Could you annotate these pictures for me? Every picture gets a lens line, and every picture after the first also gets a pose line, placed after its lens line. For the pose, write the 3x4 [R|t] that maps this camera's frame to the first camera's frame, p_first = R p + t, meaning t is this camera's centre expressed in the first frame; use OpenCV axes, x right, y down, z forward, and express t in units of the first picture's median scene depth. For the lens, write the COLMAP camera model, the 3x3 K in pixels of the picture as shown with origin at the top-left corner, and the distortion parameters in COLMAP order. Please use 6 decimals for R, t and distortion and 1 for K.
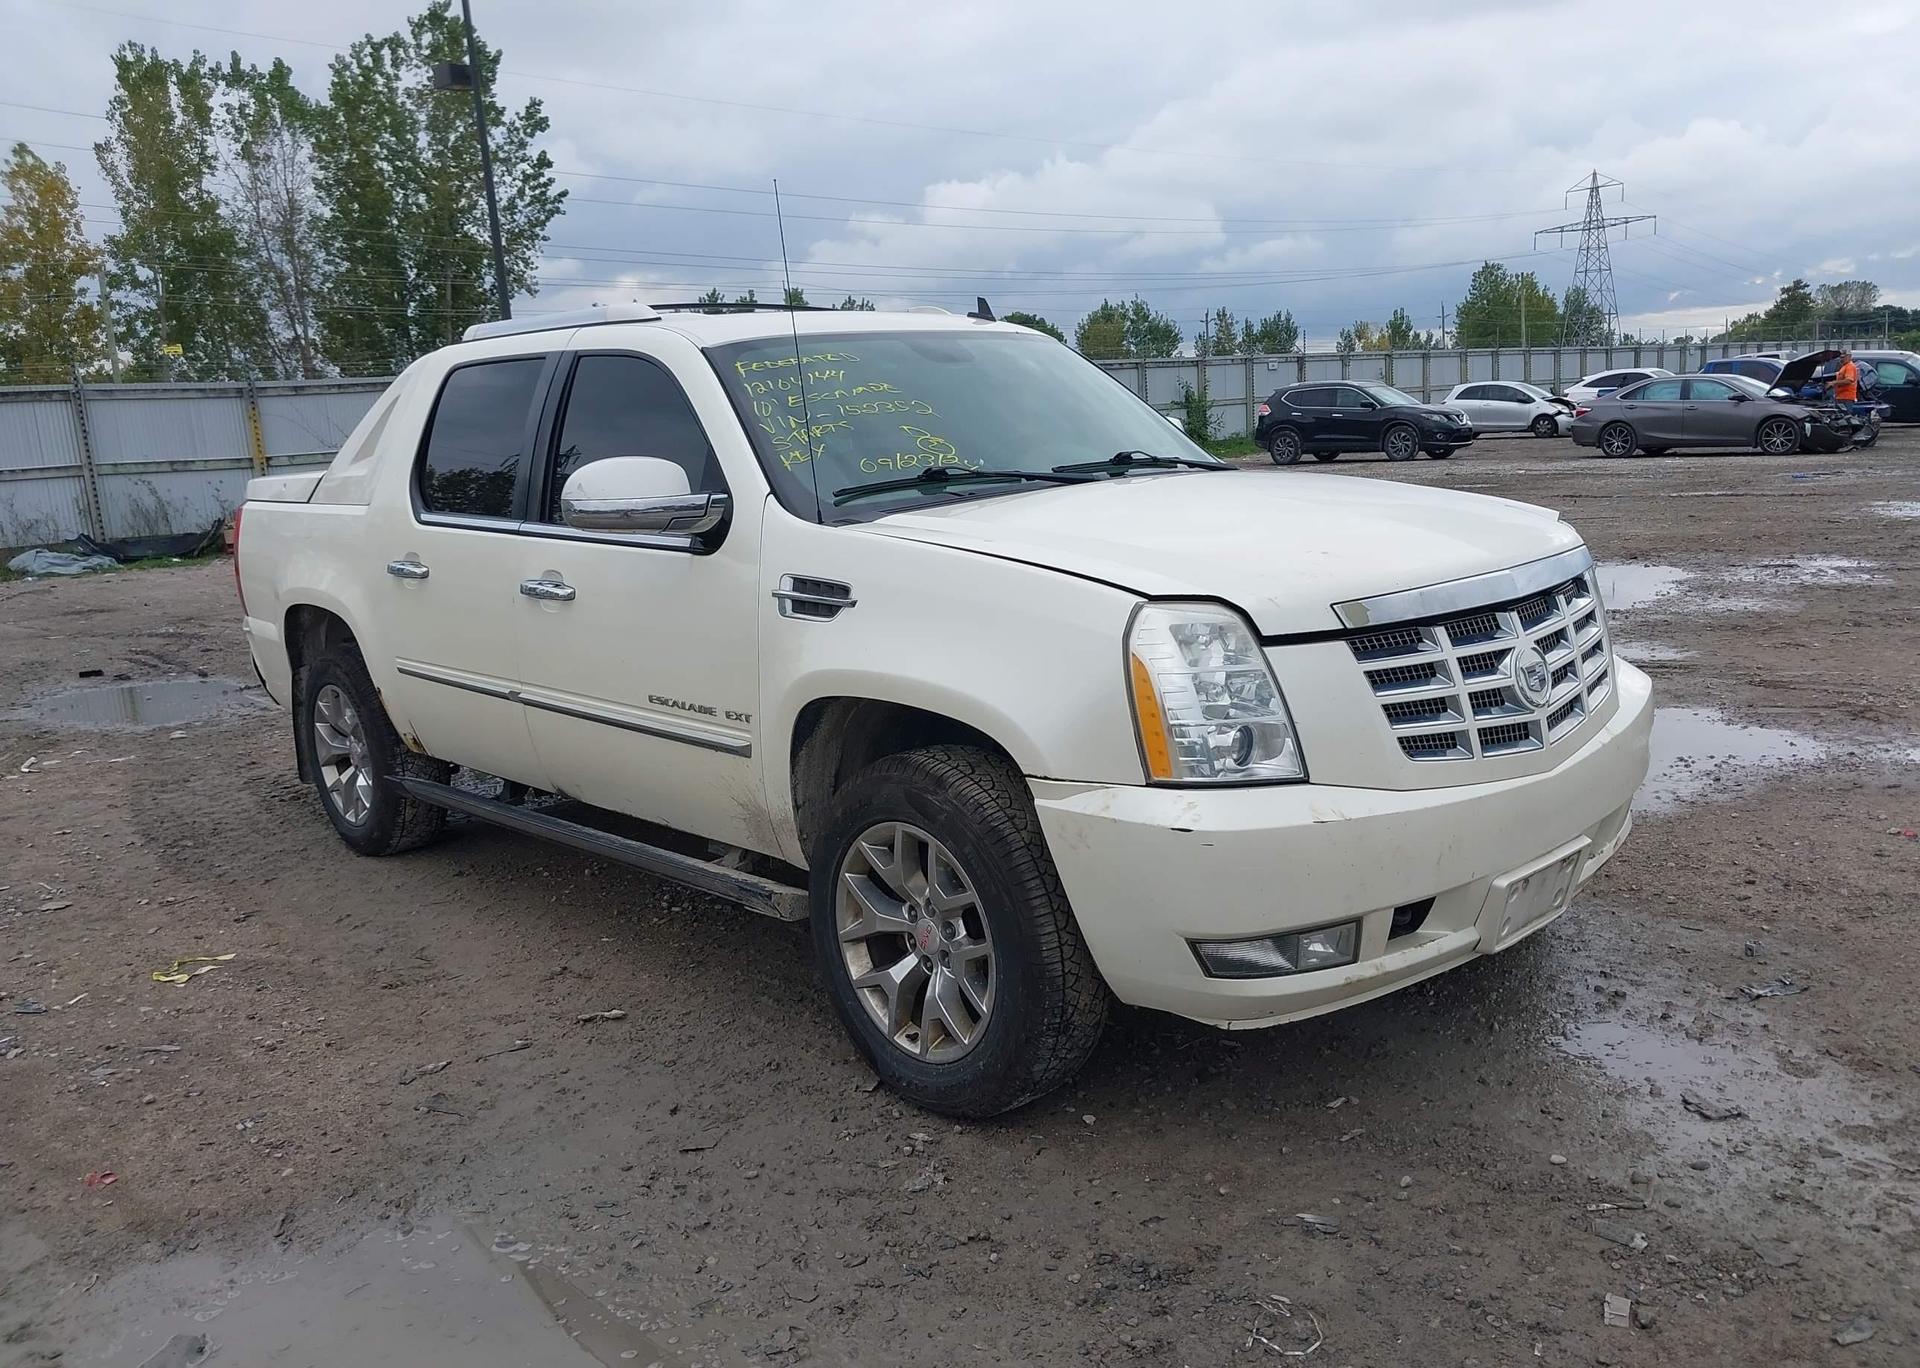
lens RADIAL K [[1530.7, 0, 967.0], [0, 1530.7, 712.6], [0, 0, 1]] dist [0.008073, -0.008920]
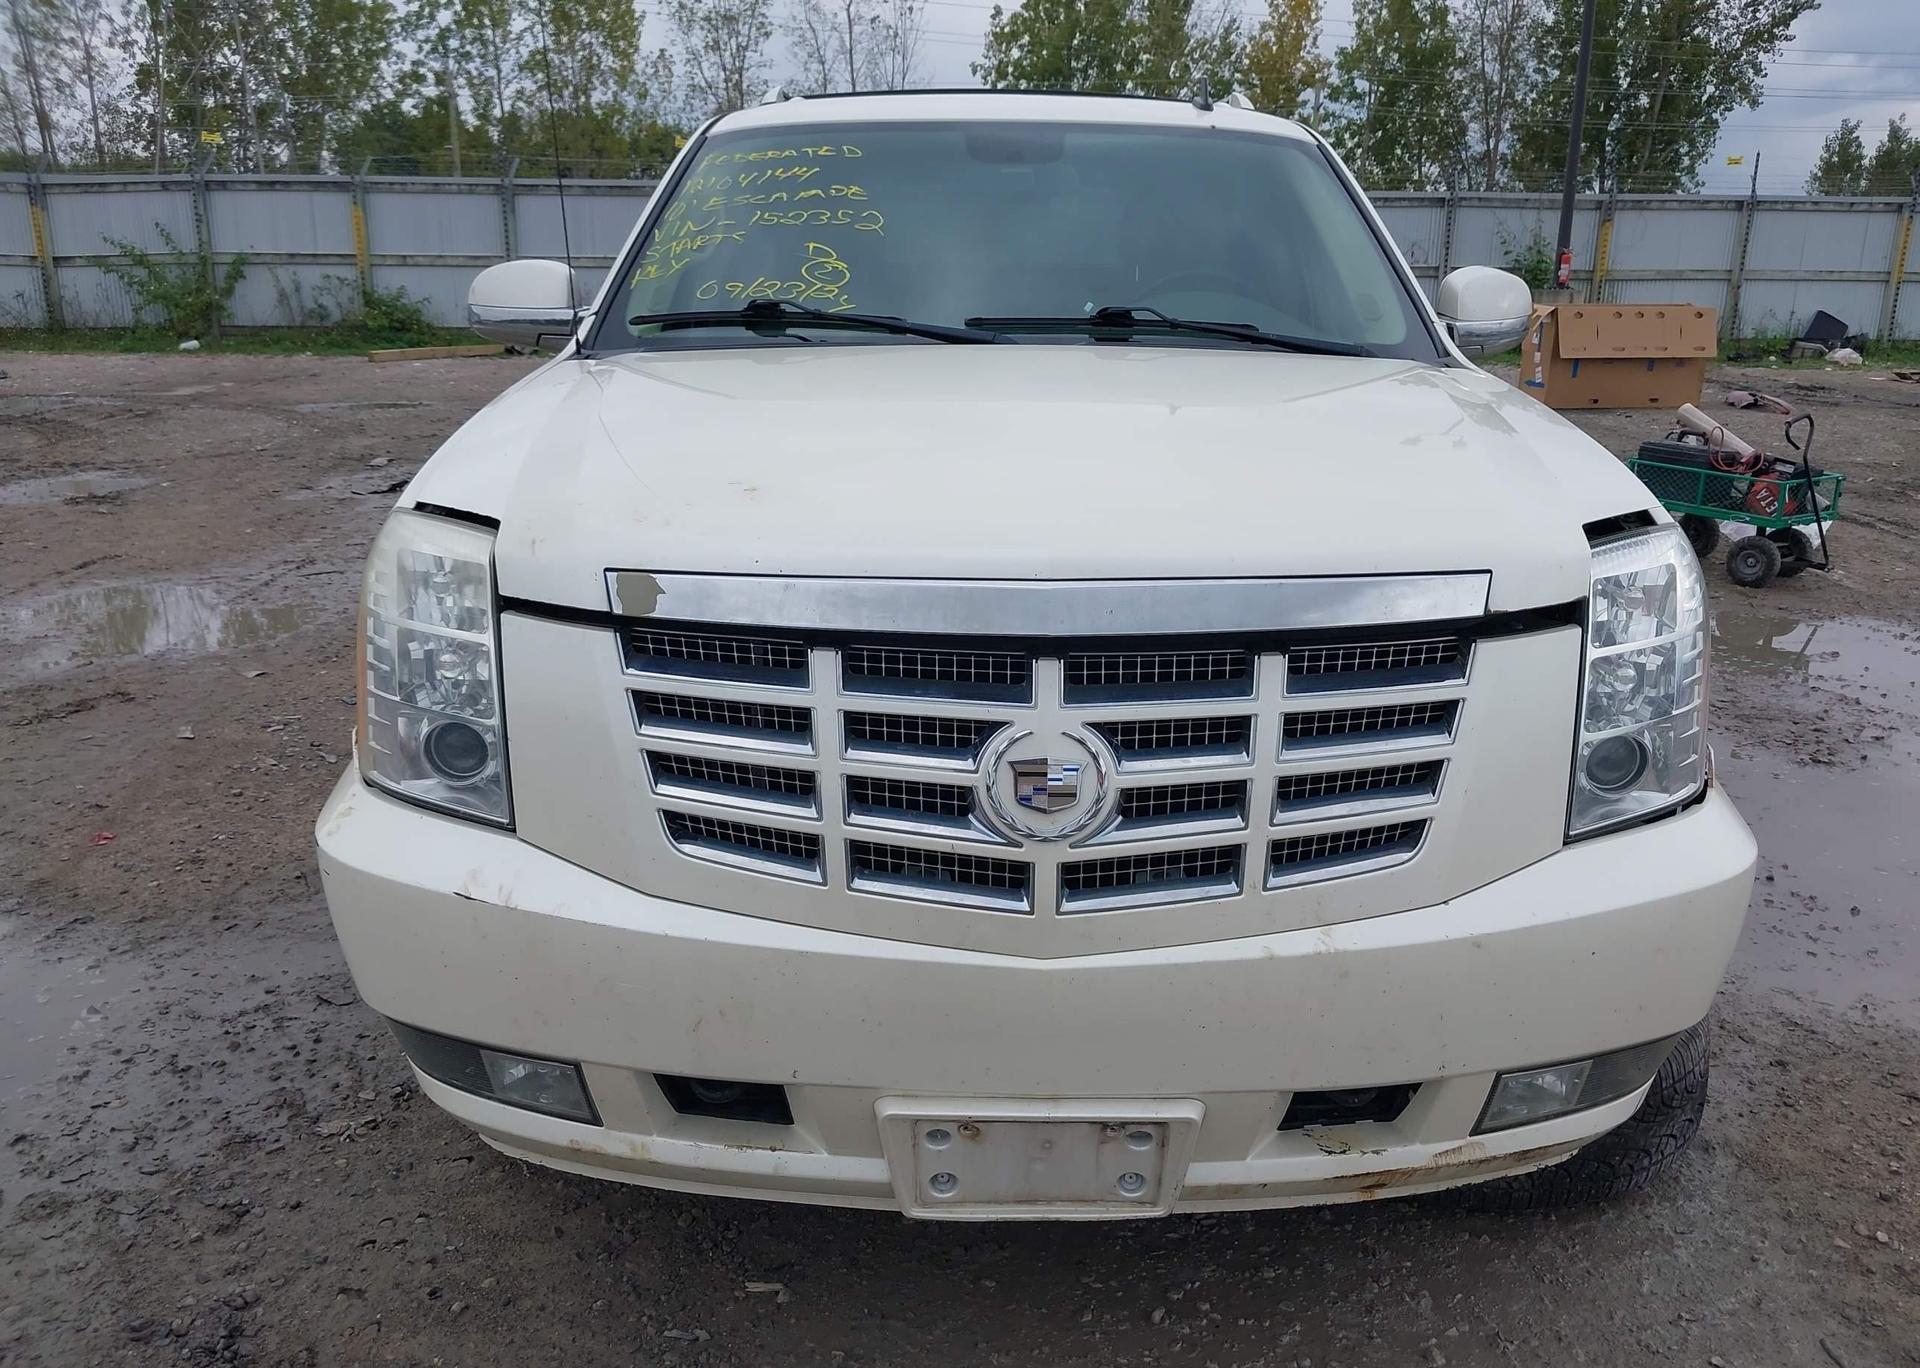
lens RADIAL K [[1530.7, 0, 967.0], [0, 1530.7, 712.6], [0, 0, 1]] dist [0.008073, -0.008920]
pose [[0.727563, 0.252726, -0.637794, 0.383883], [-0.181650, 0.967460, 0.176139, -0.076563], [0.661555, -0.012297, 0.749796, 0.322832]]
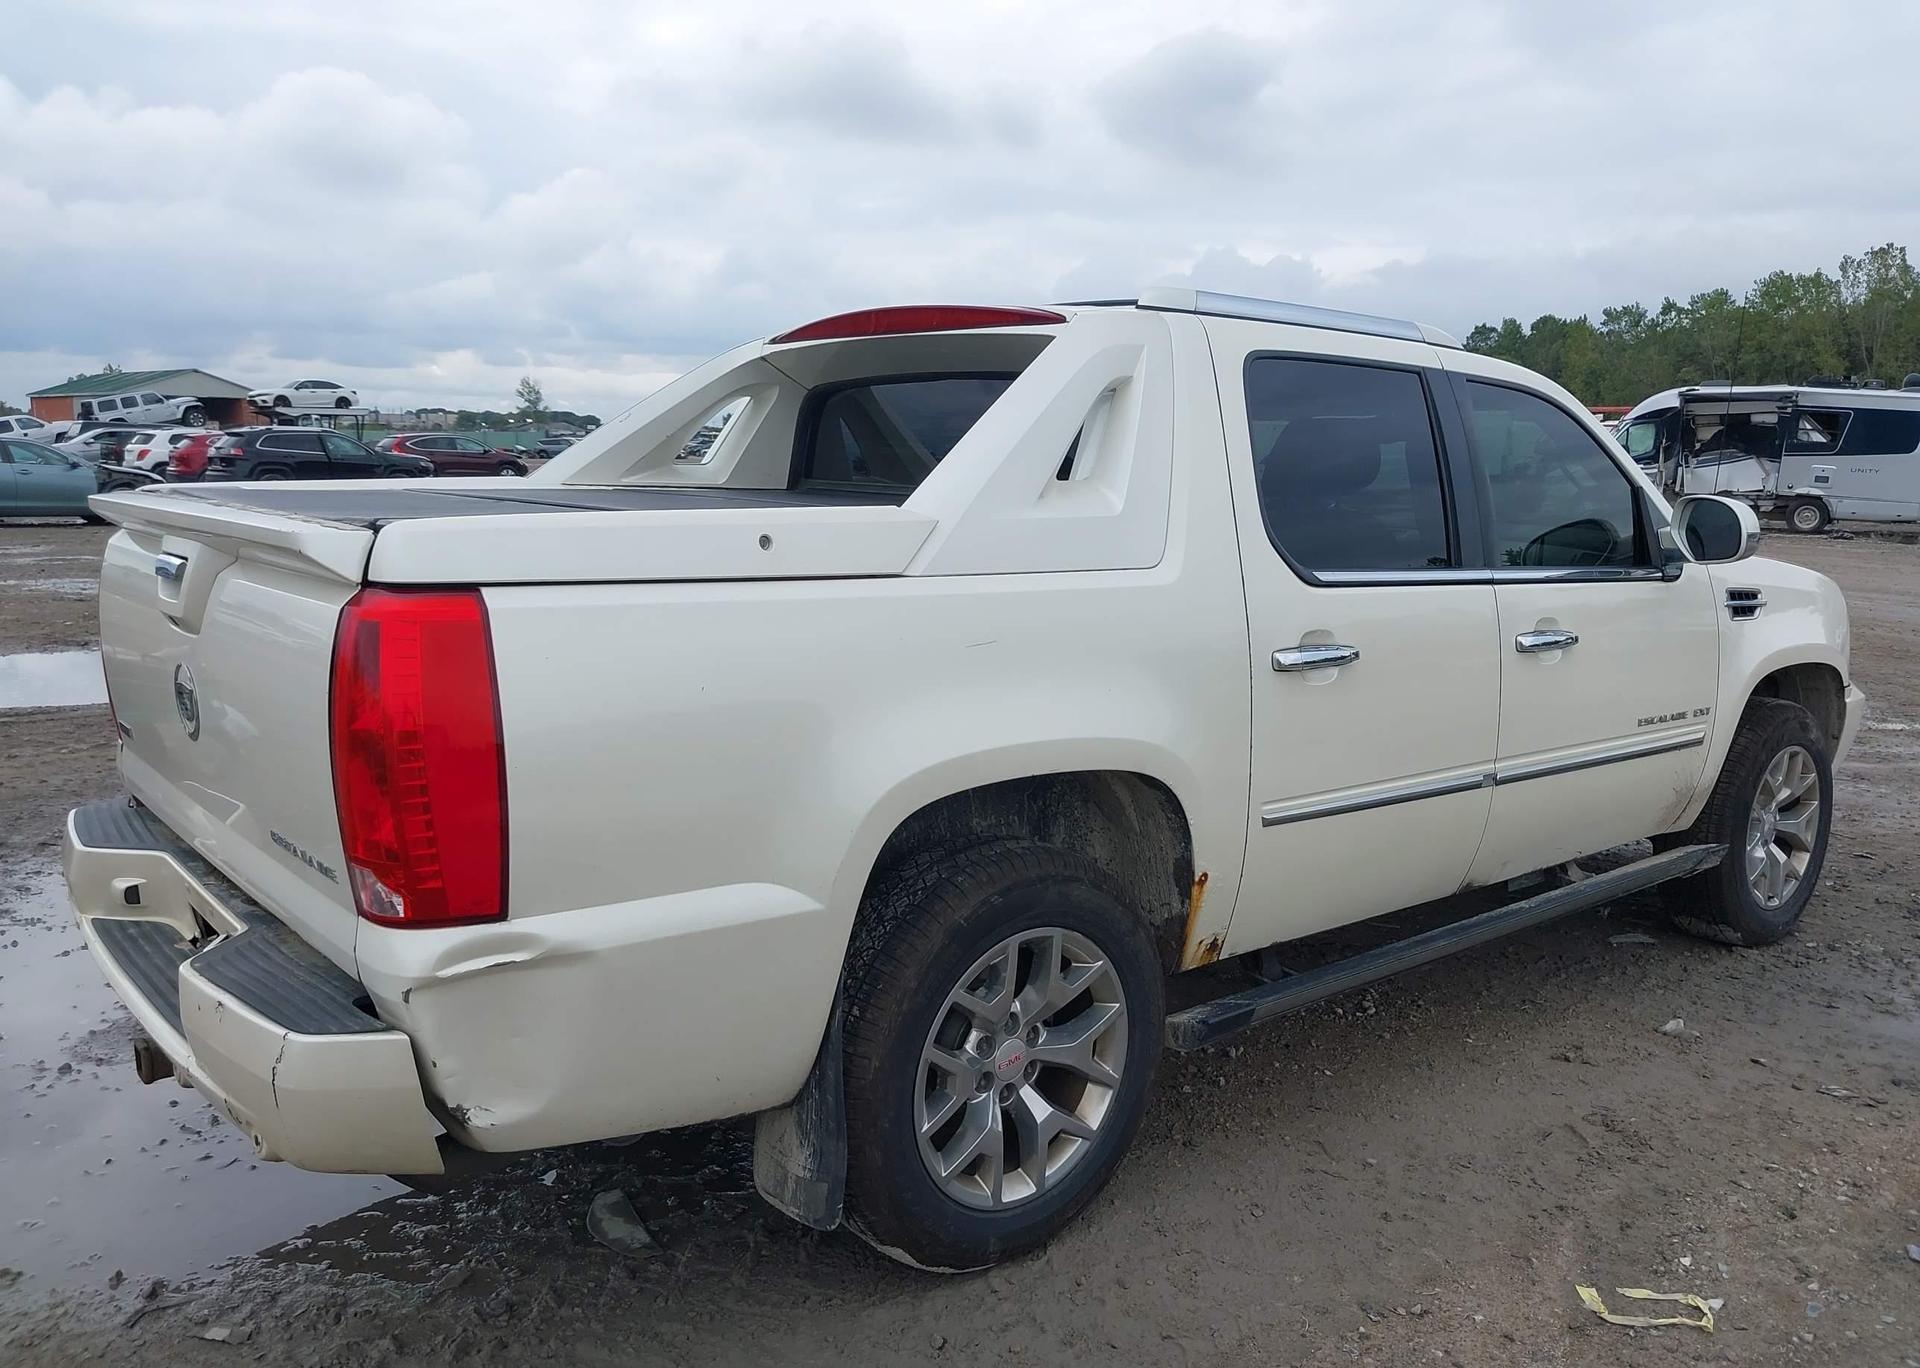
lens RADIAL K [[1530.7, 0, 967.0], [0, 1530.7, 712.6], [0, 0, 1]] dist [0.008073, -0.008920]
pose [[0.086726, -0.114128, 0.989673, -0.884829], [0.177061, 0.979366, 0.097423, -0.137808], [-0.980371, 0.166783, 0.105144, 0.920431]]
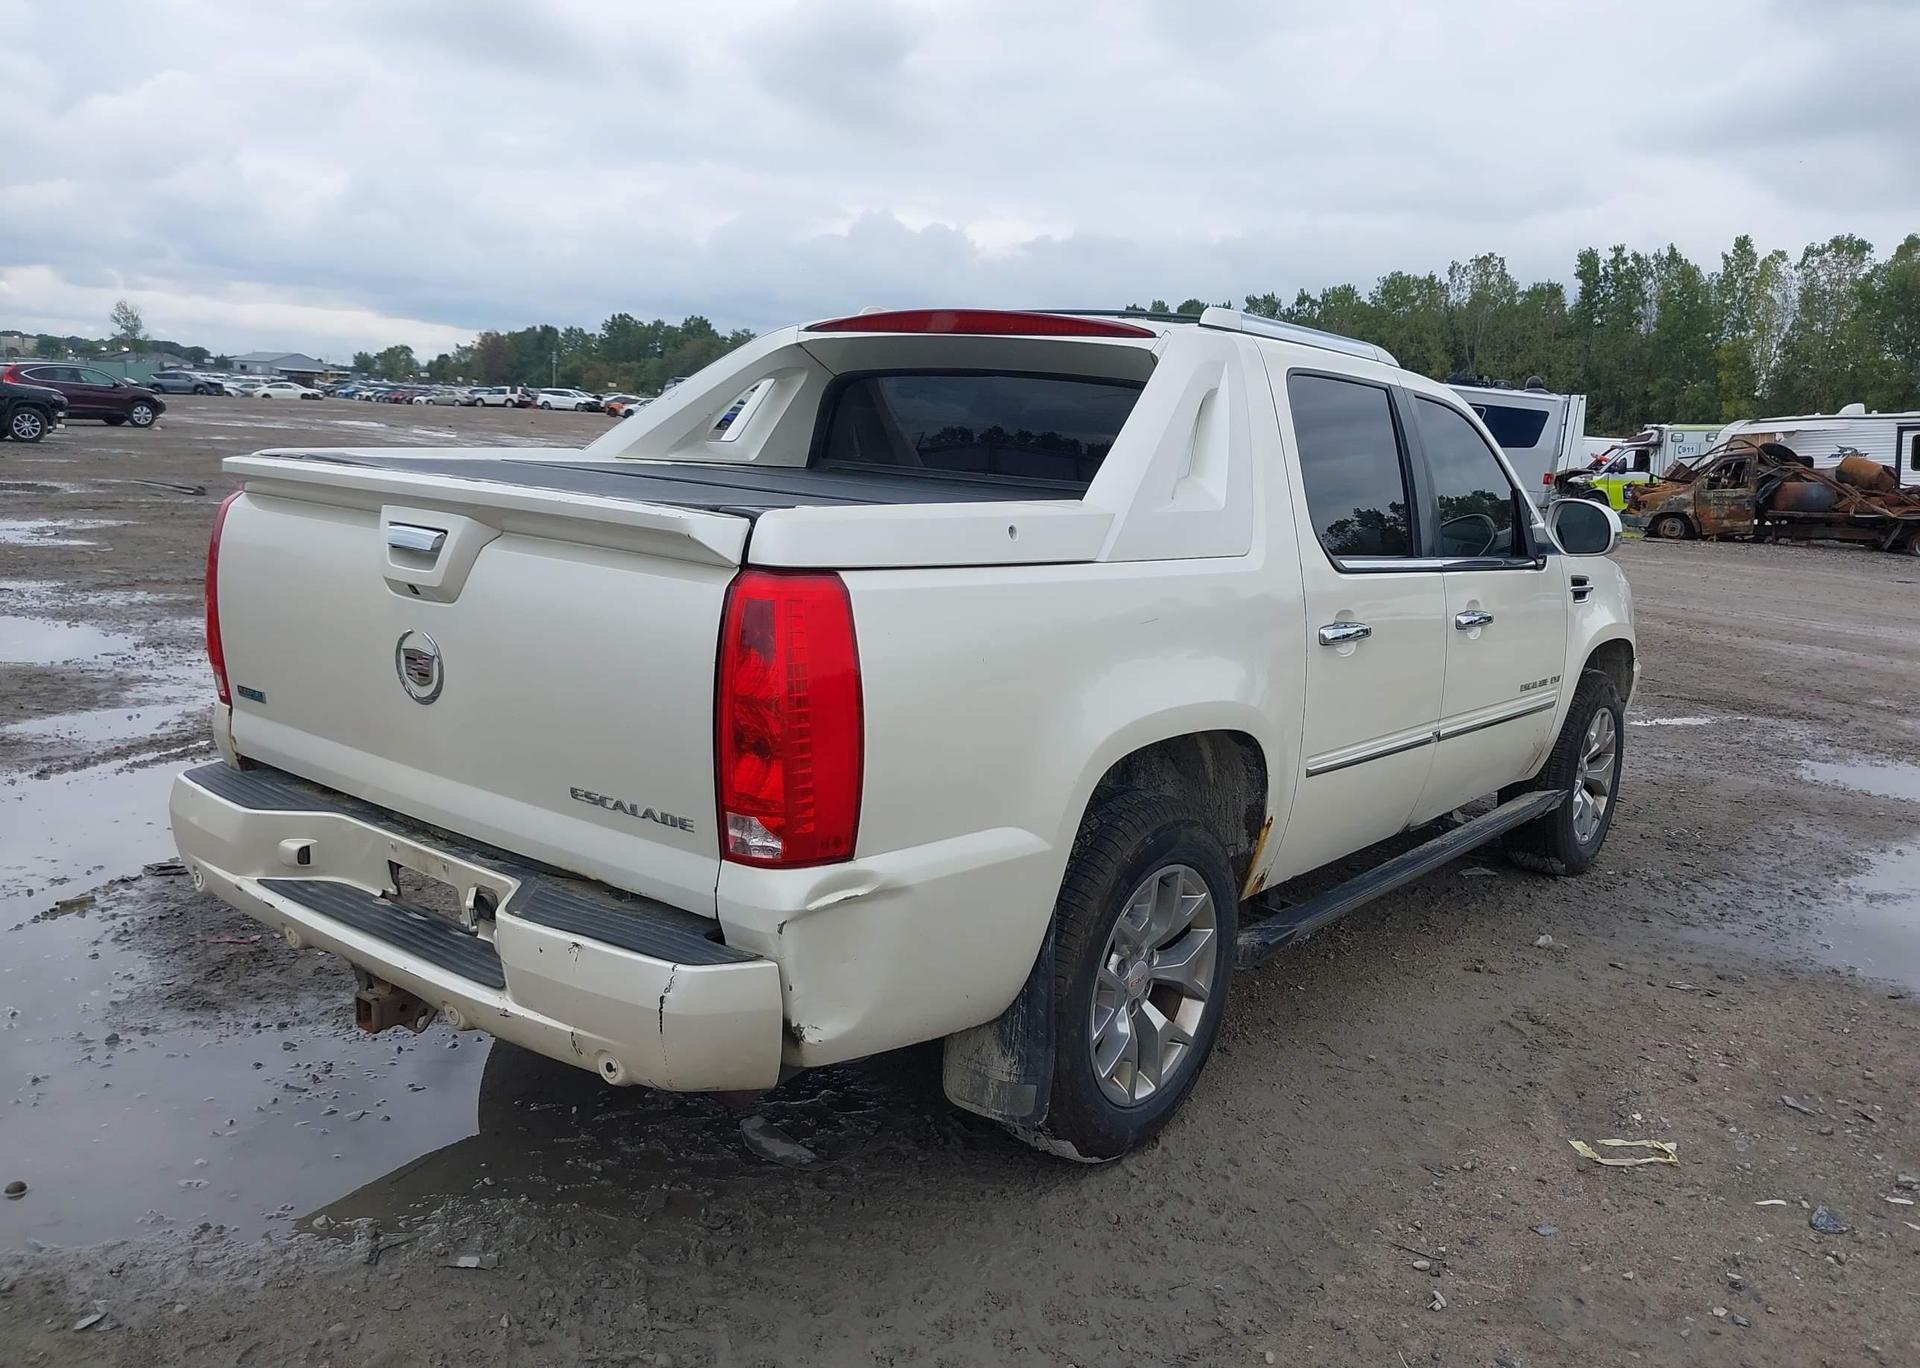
lens RADIAL K [[1553.7, 0, 960.0], [0, 1553.7, 684.0], [0, 0, 1]] dist [0.011059, -0.013353]
pose [[-0.139134, -0.119758, 0.983005, -0.961388], [0.147597, 0.979065, 0.140169, -0.178708], [-0.979212, 0.164591, -0.118545, 1.100600]]
